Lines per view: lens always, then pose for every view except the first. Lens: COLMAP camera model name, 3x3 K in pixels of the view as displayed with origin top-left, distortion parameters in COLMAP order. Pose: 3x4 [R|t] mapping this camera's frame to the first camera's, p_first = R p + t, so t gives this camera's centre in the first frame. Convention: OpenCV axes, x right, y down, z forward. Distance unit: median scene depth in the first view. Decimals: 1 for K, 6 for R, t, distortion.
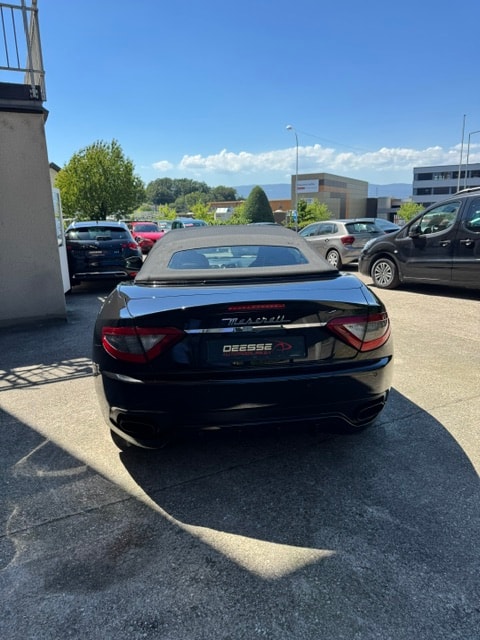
lens RADIAL K [[452.8, 0, 239.9], [0, 452.8, 319.5], [0, 0, 1]] dist [0.070959, -0.113914]
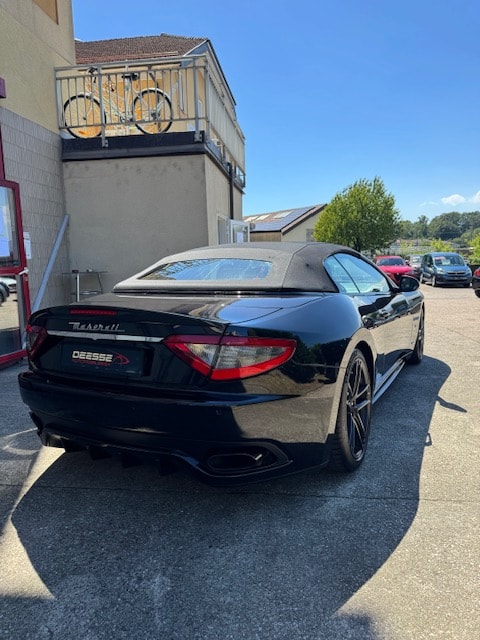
lens RADIAL K [[453.8, 0, 243.7], [0, 453.8, 317.4], [0, 0, 1]] dist [0.056426, -0.117662]
pose [[0.833738, 0.072897, -0.547327, 0.172292], [-0.117820, 0.991905, -0.047365, -0.002138], [0.539444, 0.103977, 0.835577, 0.081442]]
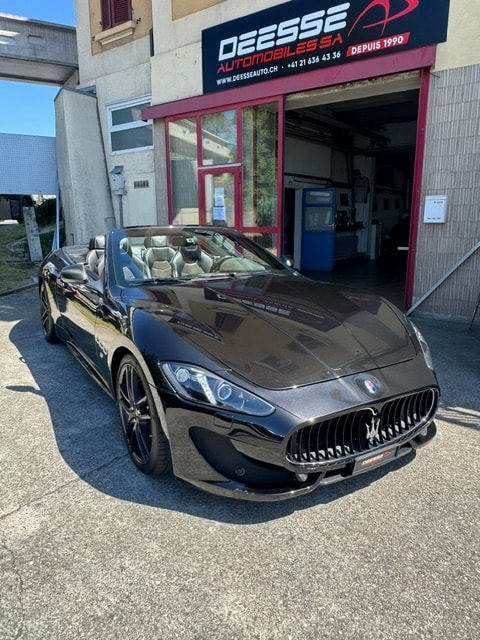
lens RADIAL K [[454.0, 0, 241.6], [0, 454.0, 322.6], [0, 0, 1]] dist [-0.008067, 0.001243]
pose [[-0.901114, 0.122666, -0.415869, 0.104950], [-0.078622, 0.897017, 0.434947, -0.183261], [0.426395, 0.424633, -0.798670, 0.798492]]
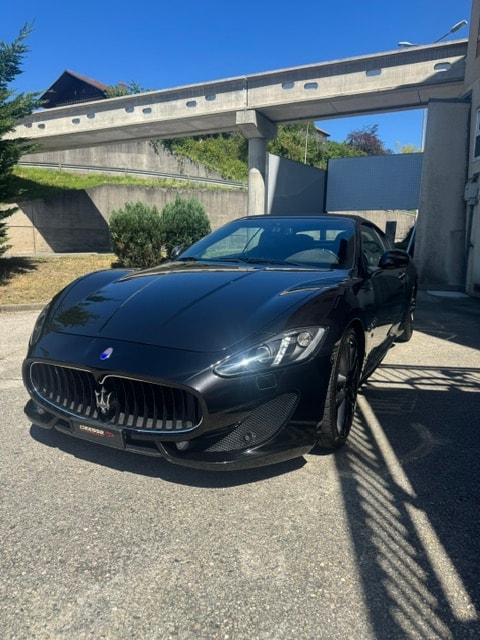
lens RADIAL K [[448.1, 0, 237.5], [0, 448.1, 319.9], [0, 0, 1]] dist [0.058390, -0.061596]
pose [[-0.847920, -0.085610, 0.523167, -0.185315], [0.124168, 0.927350, 0.352993, -0.145677], [-0.515378, 0.364270, -0.775688, 0.786361]]
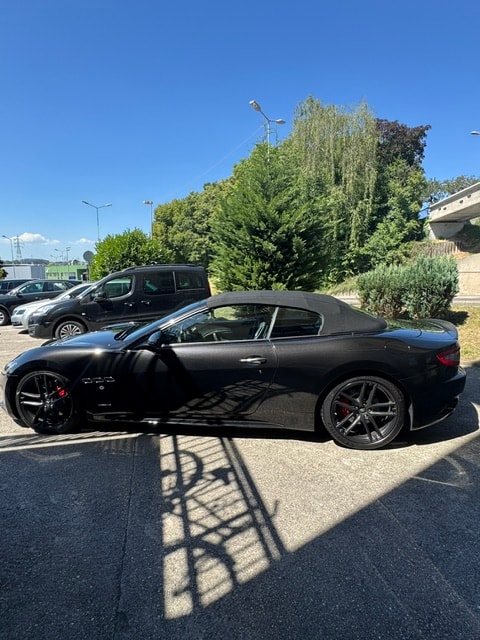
lens RADIAL K [[345.5, 0, 239.7], [0, 345.5, 320.5], [0, 0, 1]] dist [-0.004718, 0.000160]
pose [[0.208954, -0.099325, 0.972868, -0.379071], [0.217796, 0.974569, 0.052720, -0.073617], [-0.953364, 0.200871, 0.225272, 0.329305]]
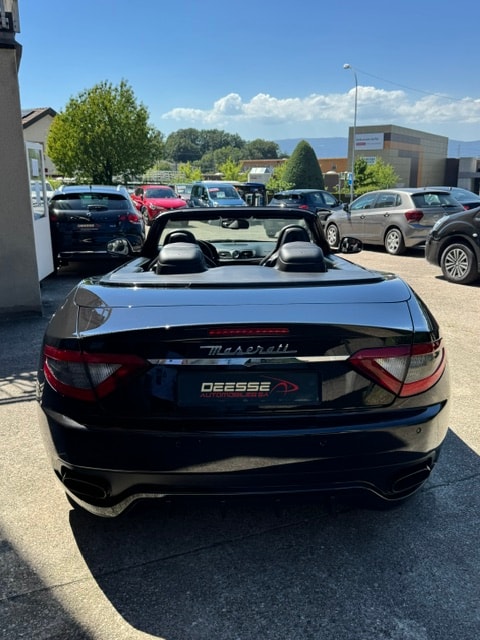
lens RADIAL K [[564.8, 0, 243.2], [0, 564.8, 322.7], [0, 0, 1]] dist [0.088967, -0.161763]
pose [[0.997626, 0.034715, -0.059479, 0.017098], [-0.033140, 0.999079, 0.027264, -0.013792], [0.060371, -0.025229, 0.997857, 0.025841]]
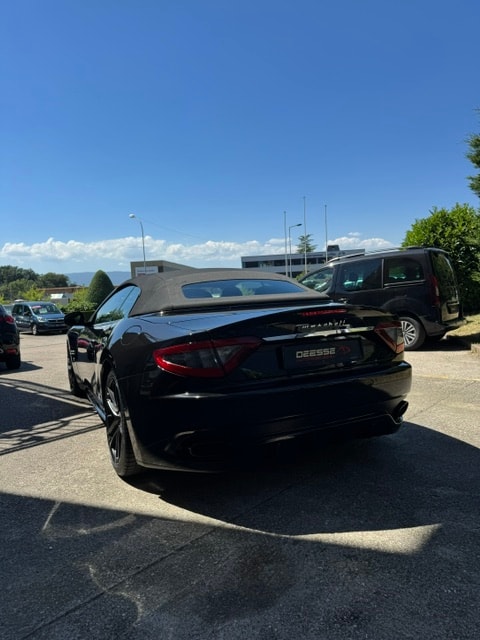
lens RADIAL K [[453.8, 0, 243.7], [0, 453.8, 317.4], [0, 0, 1]] dist [0.056426, -0.117662]
pose [[0.934584, -0.036273, 0.353889, -0.112389], [0.102469, 0.980075, -0.170155, 0.031650], [-0.340666, 0.195286, 0.919679, 0.014481]]
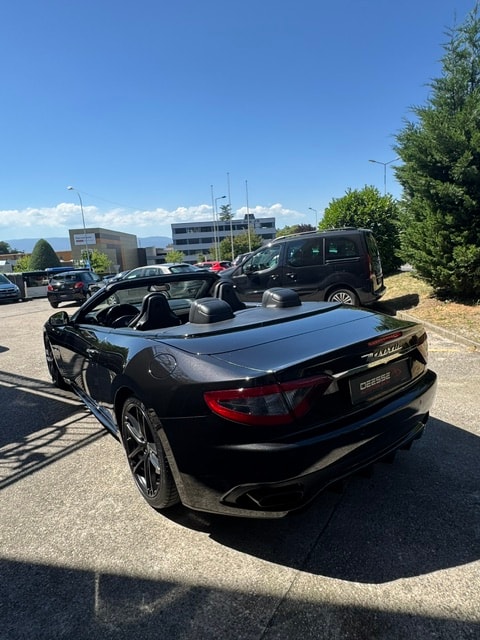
lens RADIAL K [[376.5, 0, 250.3], [0, 376.5, 320.2], [0, 0, 1]] dist [-0.014008, -0.000307]
pose [[0.844510, -0.125915, 0.520527, -0.139587], [0.162390, 0.986414, -0.024852, -0.020861], [-0.510325, 0.105516, 0.853484, 0.089997]]
